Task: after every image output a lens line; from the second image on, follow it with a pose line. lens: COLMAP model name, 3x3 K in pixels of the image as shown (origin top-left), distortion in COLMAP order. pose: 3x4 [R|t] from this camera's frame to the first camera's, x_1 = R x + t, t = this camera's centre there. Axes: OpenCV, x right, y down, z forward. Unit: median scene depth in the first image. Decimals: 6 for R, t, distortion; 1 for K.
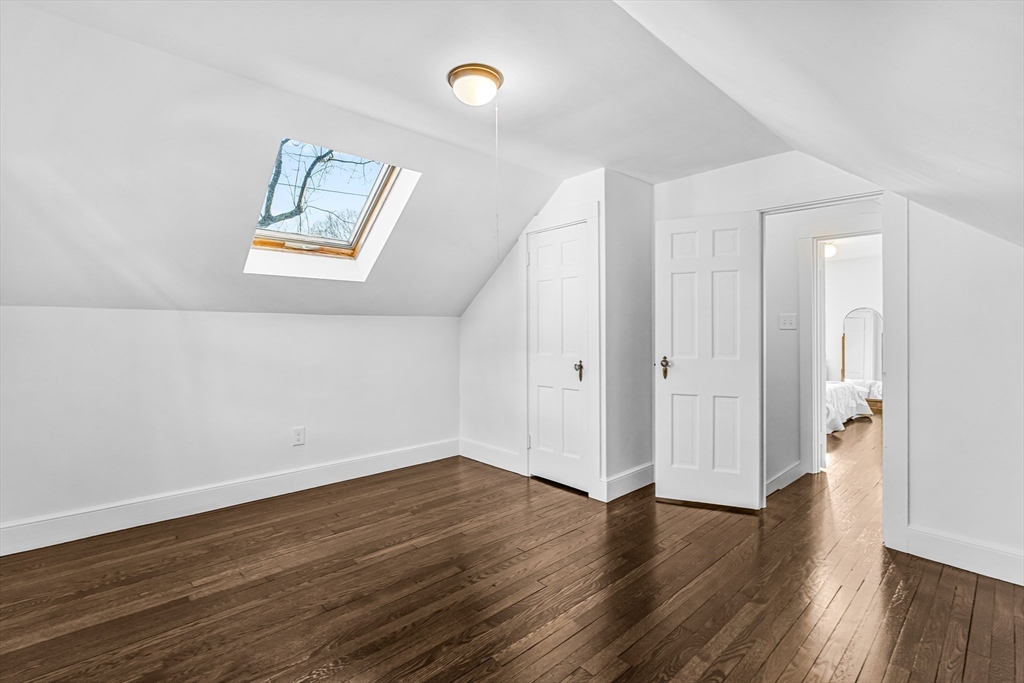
lens RADIAL K [[456.1, 0, 512.0], [0, 456.1, 341.5], [0, 0, 1]] dist [0.001316, 0.000160]
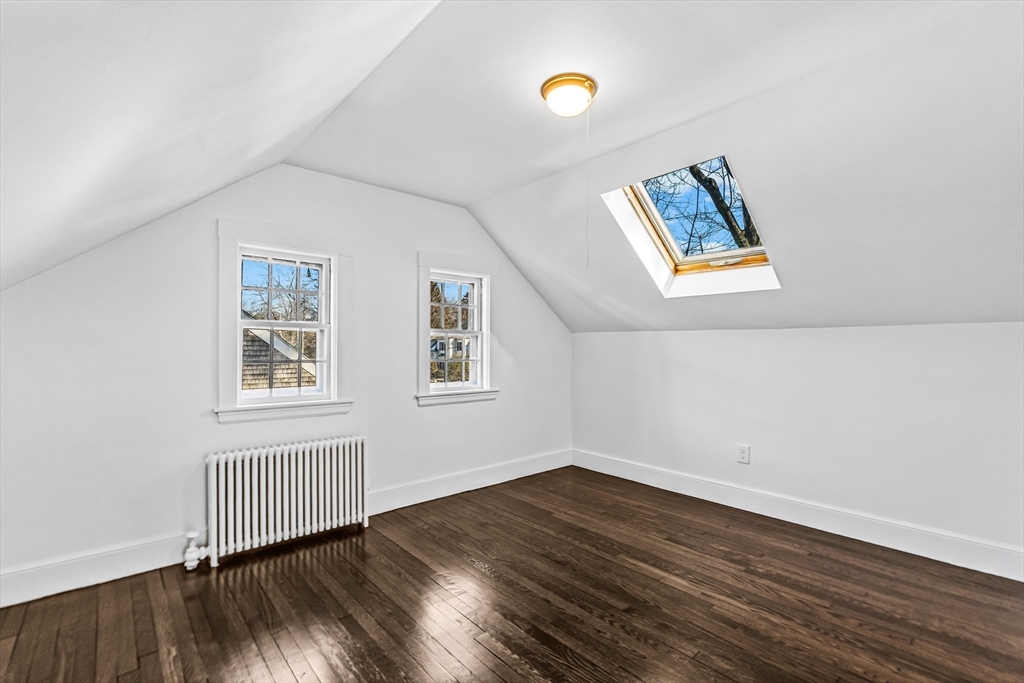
lens RADIAL K [[456.1, 0, 512.0], [0, 456.1, 341.5], [0, 0, 1]] dist [0.001316, 0.000160]
pose [[-0.011653, -0.015403, -0.999813, 0.668362], [-0.027575, 0.999506, -0.015077, -0.005627], [0.999552, 0.027394, -0.012072, 0.651274]]
